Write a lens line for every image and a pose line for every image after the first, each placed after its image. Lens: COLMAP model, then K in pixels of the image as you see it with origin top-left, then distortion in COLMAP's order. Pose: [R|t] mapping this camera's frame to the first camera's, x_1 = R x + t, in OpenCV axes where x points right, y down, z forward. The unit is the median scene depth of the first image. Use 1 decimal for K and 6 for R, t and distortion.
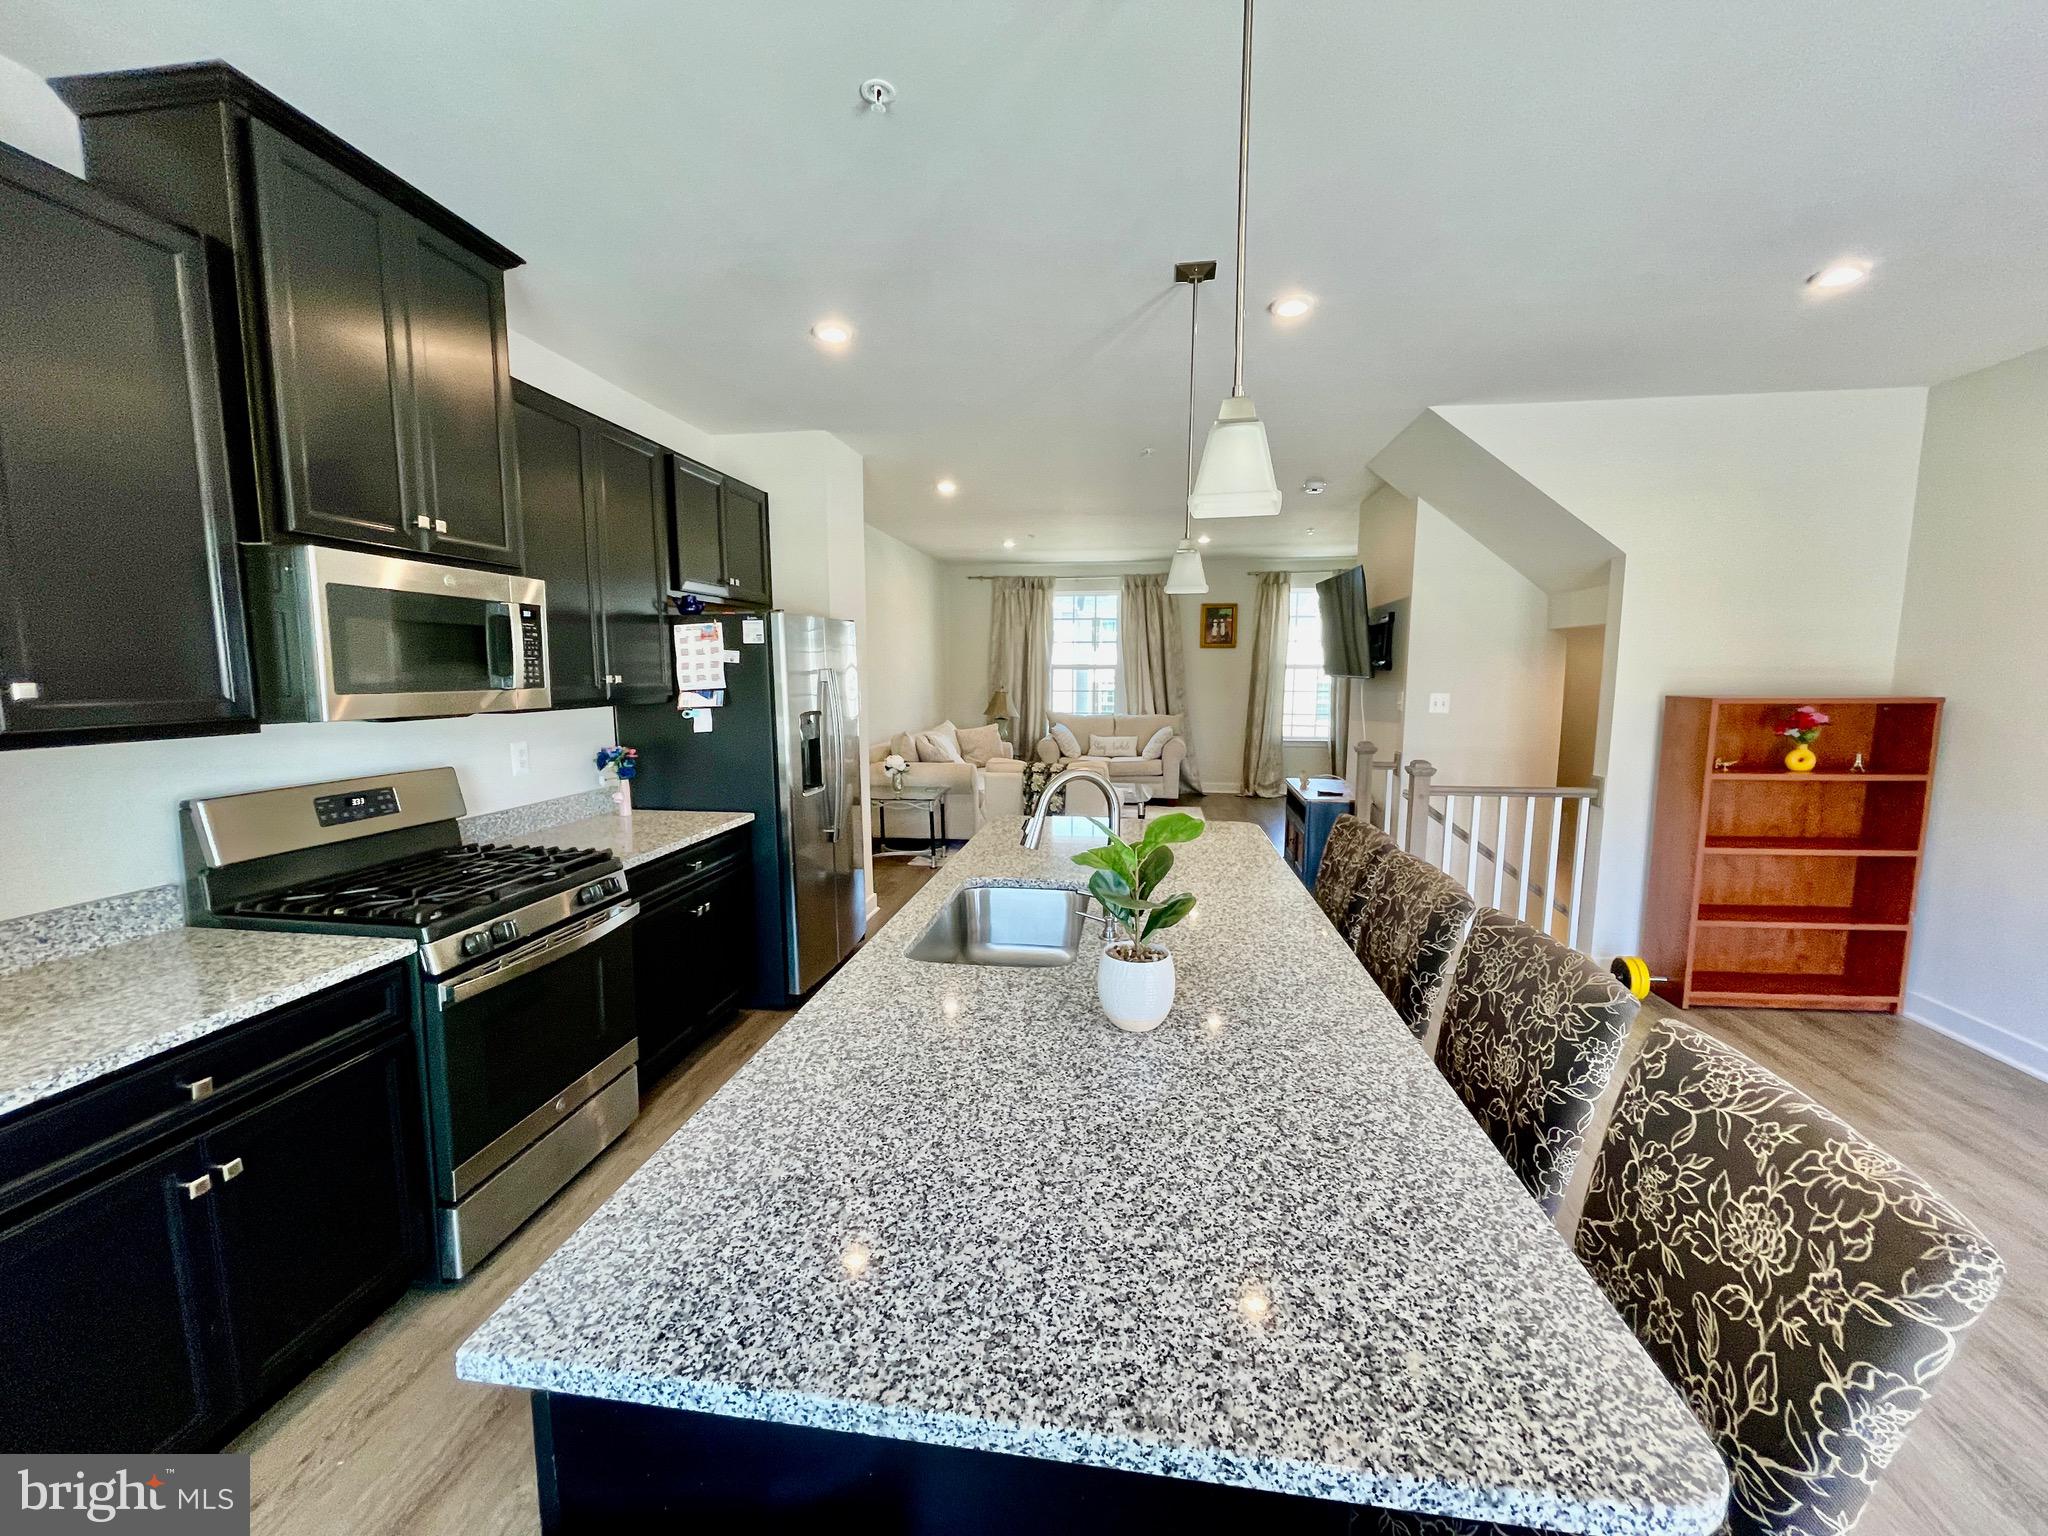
lens RADIAL K [[827.5, 0, 1025.4], [0, 827.5, 765.0], [0, 0, 1]] dist [-0.003190, 0.001025]
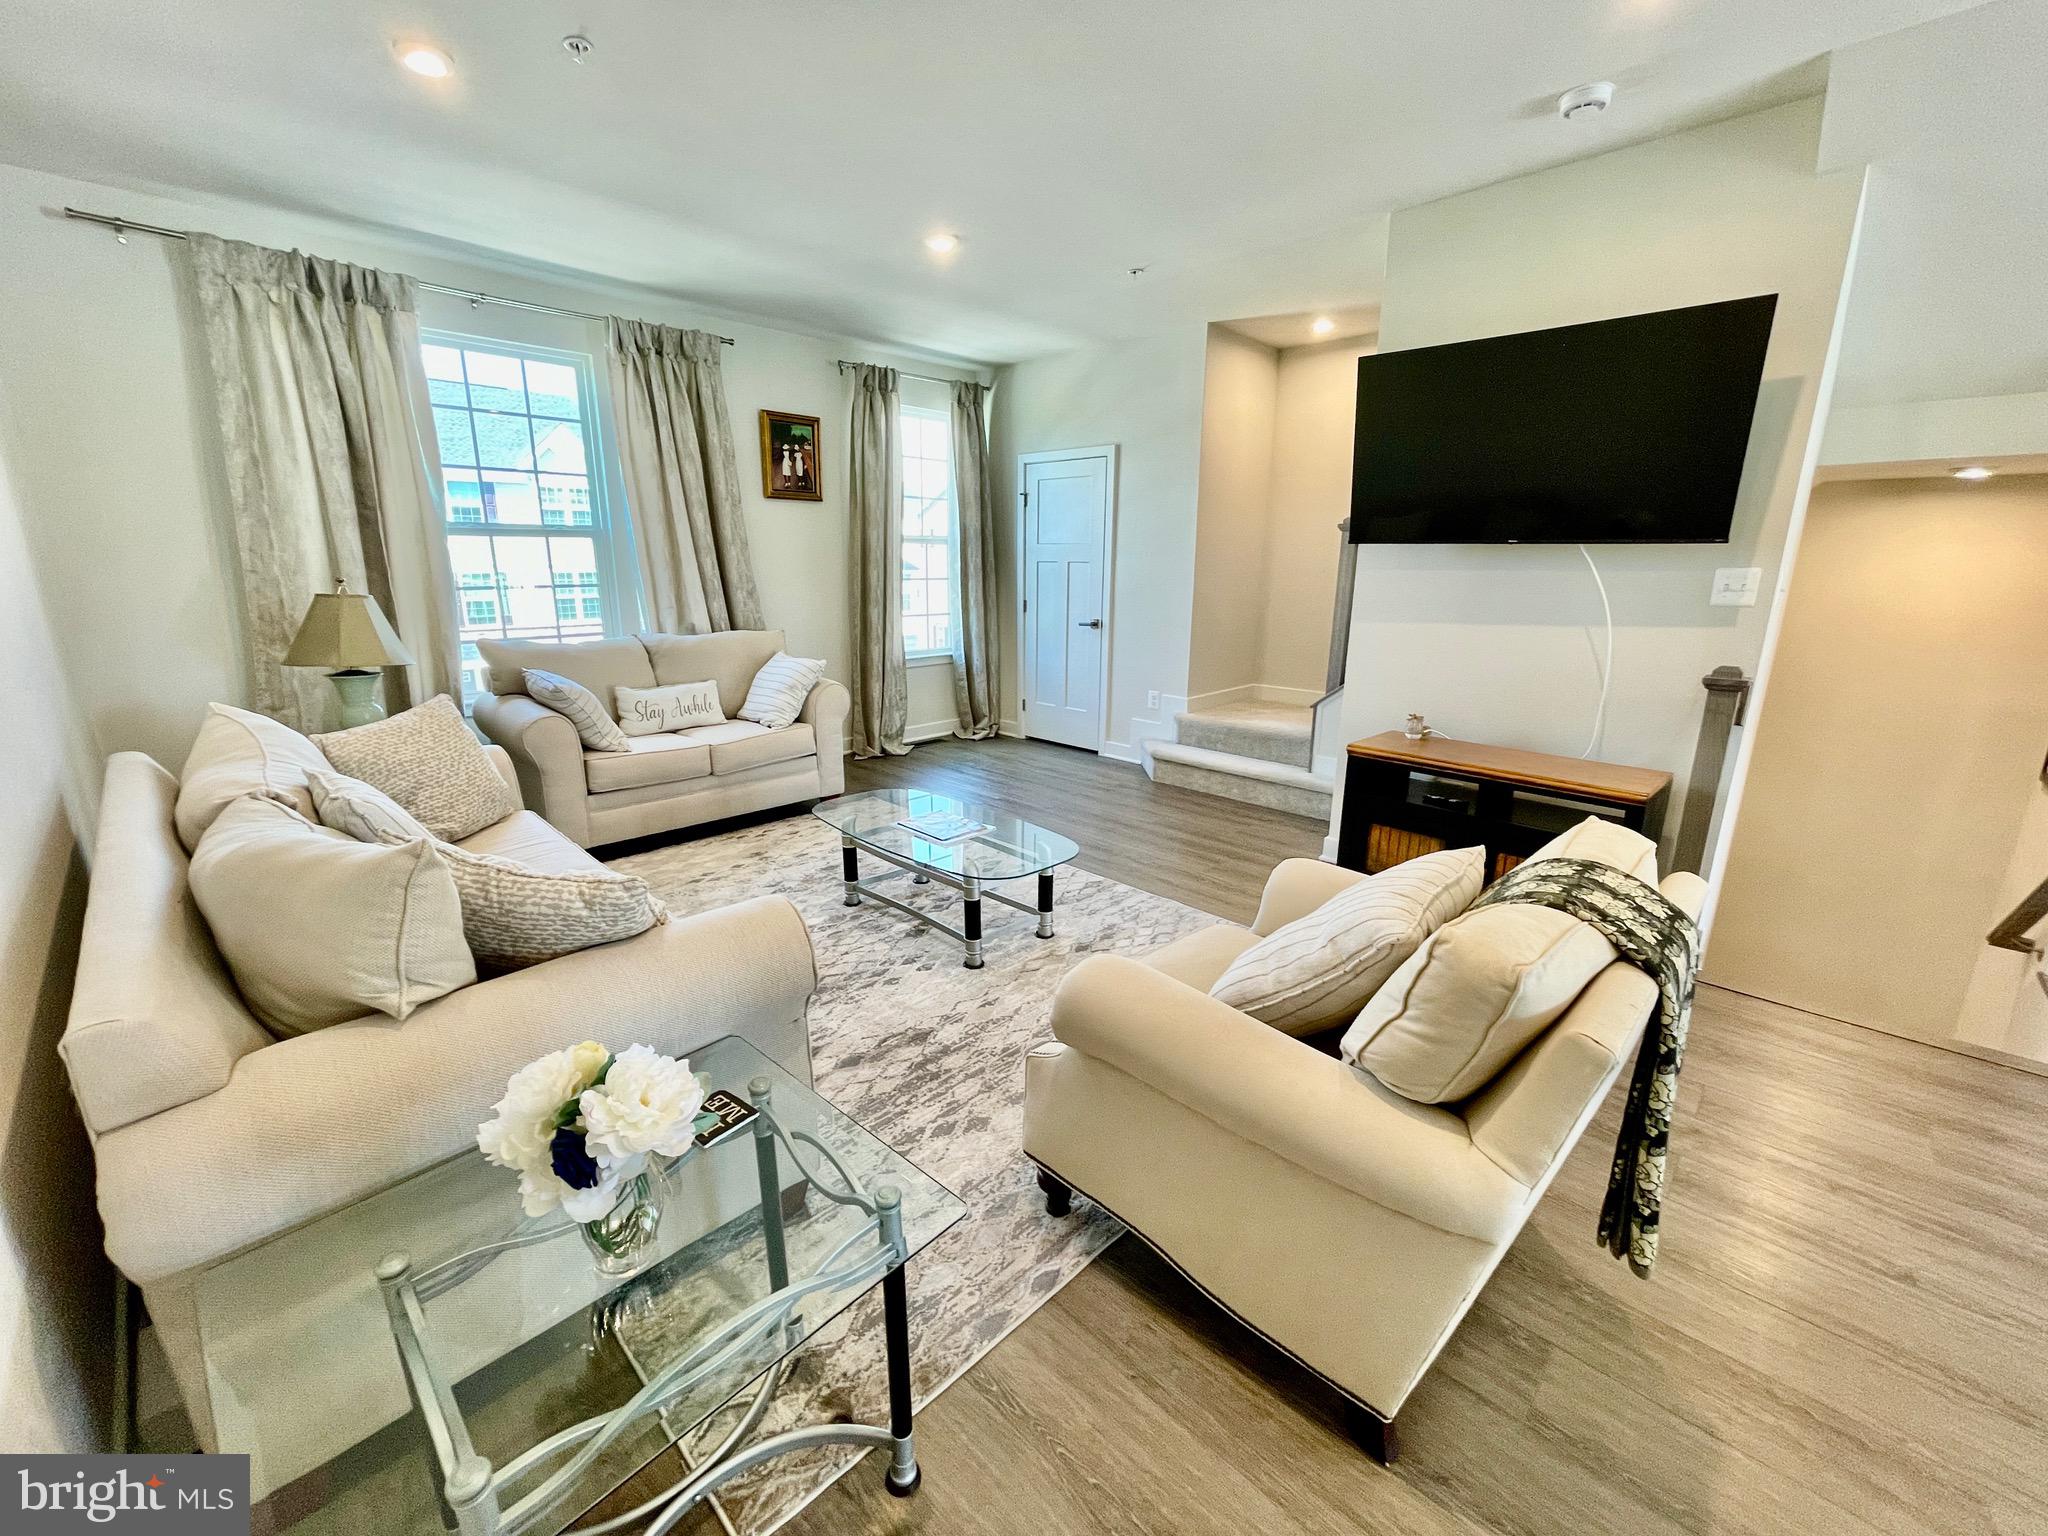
lens RADIAL K [[827.5, 0, 1021.0], [0, 827.5, 772.6], [0, 0, 1]] dist [-0.003190, 0.001025]
pose [[0.593249, -0.201205, 0.779469, -0.357401], [0.091095, 0.978821, 0.183332, -0.132492], [-0.799848, -0.037756, 0.599014, 1.394982]]
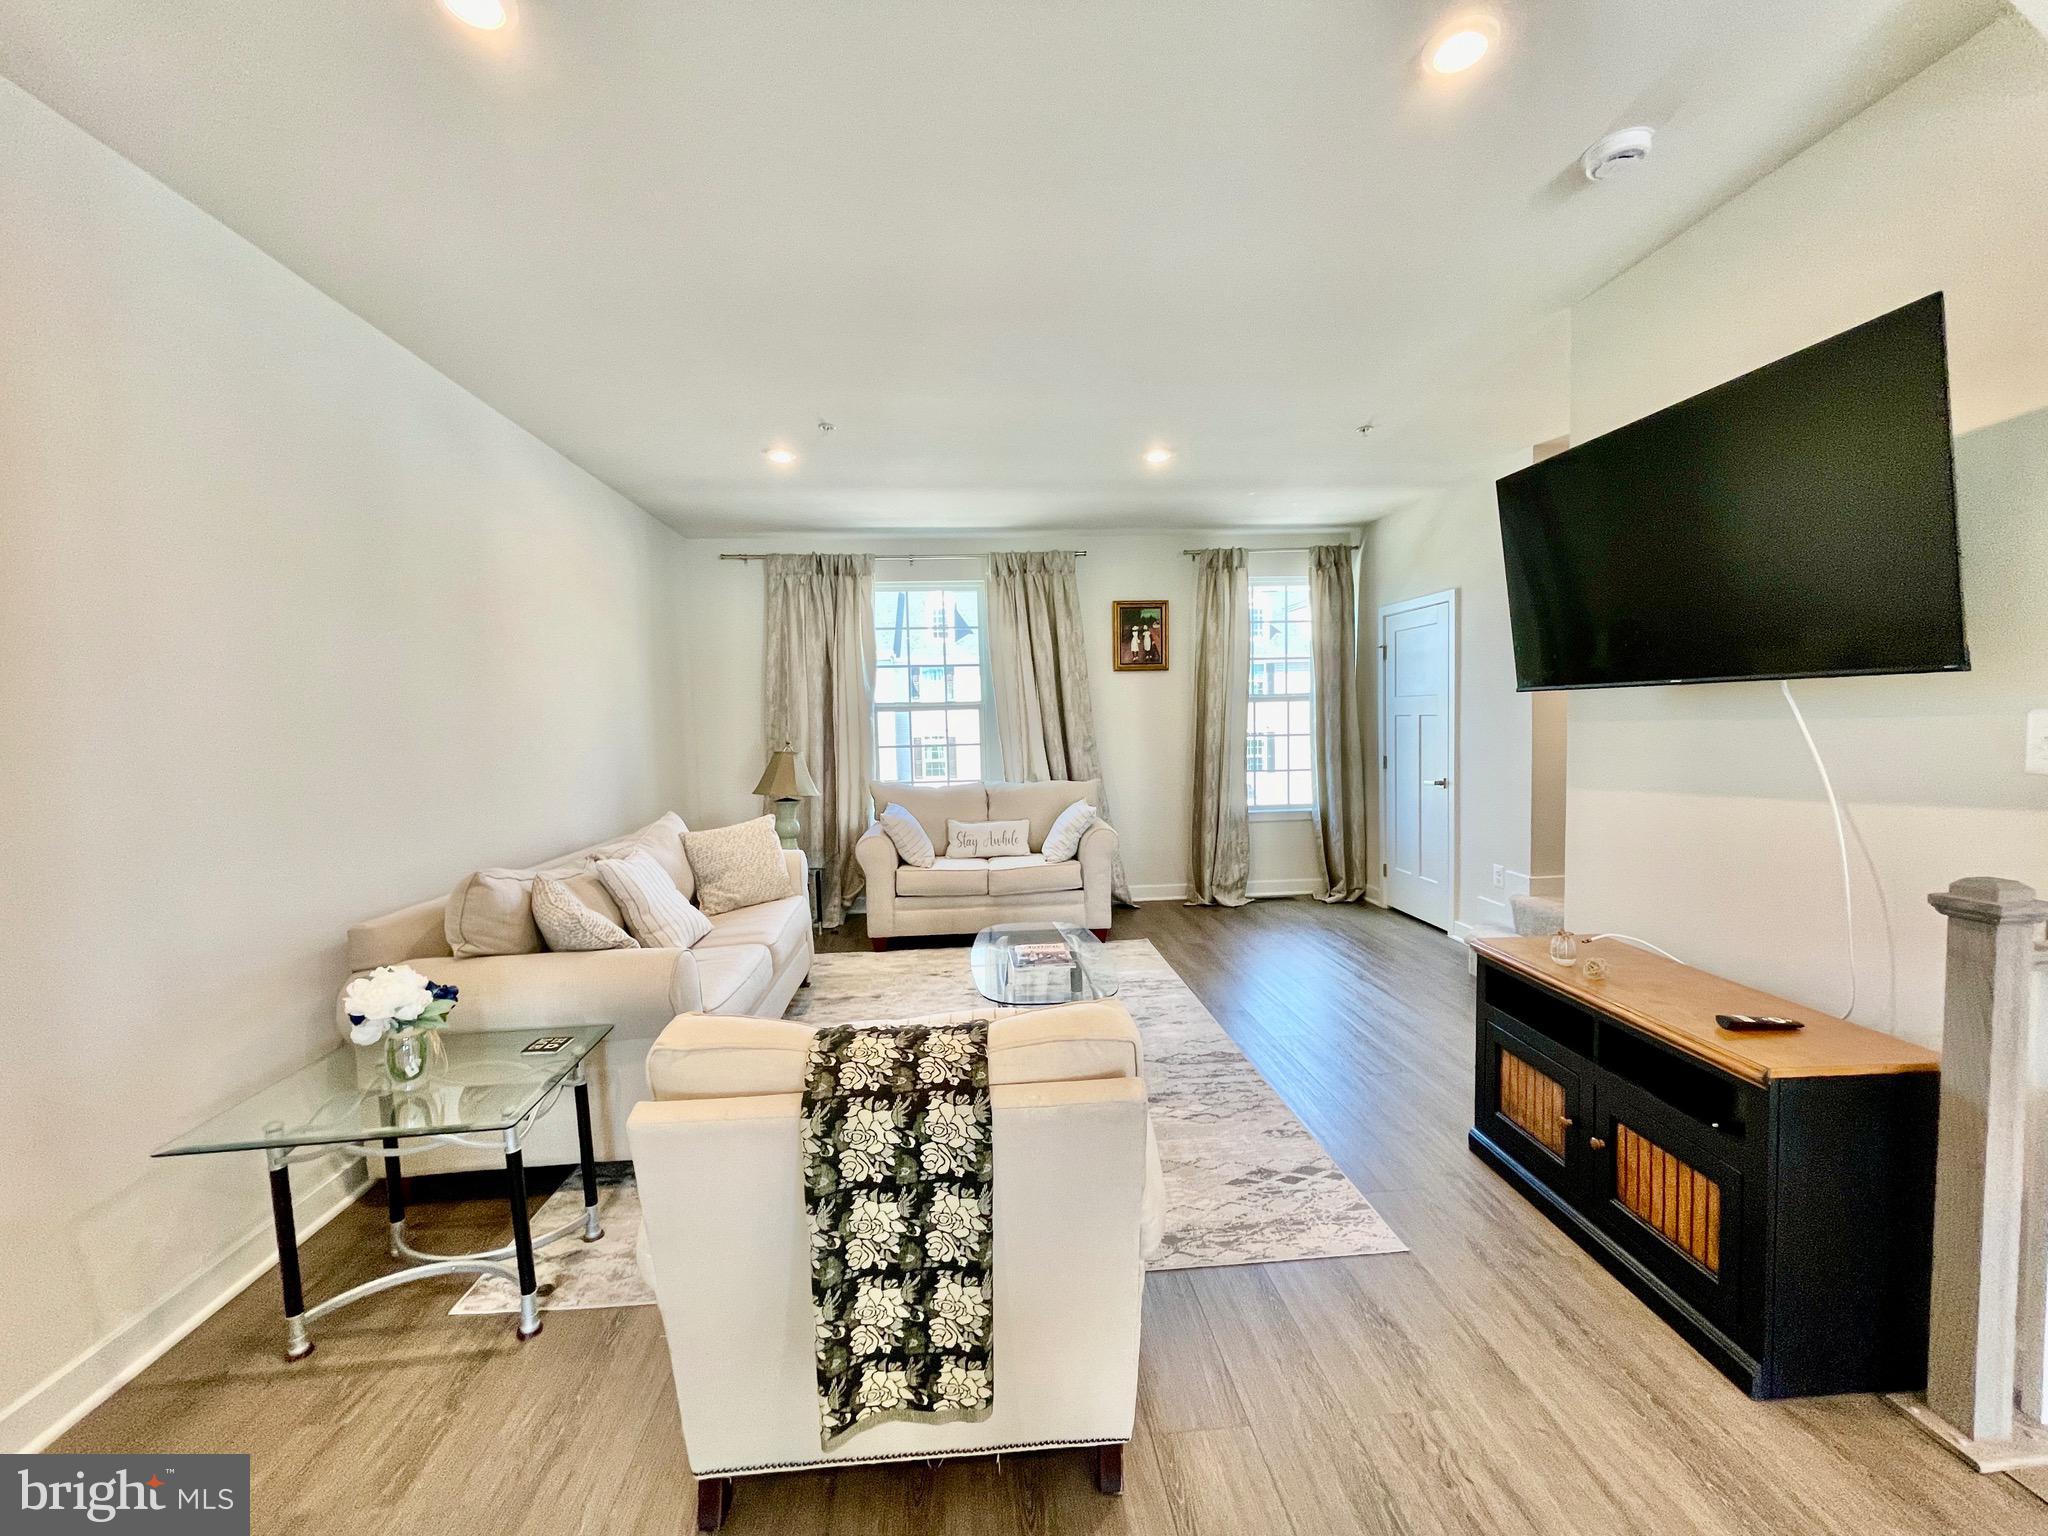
lens RADIAL K [[827.5, 0, 1019.4], [0, 827.5, 768.4], [0, 0, 1]] dist [-0.003190, 0.001025]
pose [[0.976451, -0.039151, 0.212159, 0.015328], [0.052352, 0.997003, -0.056962, -0.093295], [-0.209293, 0.066727, 0.975574, 1.048120]]
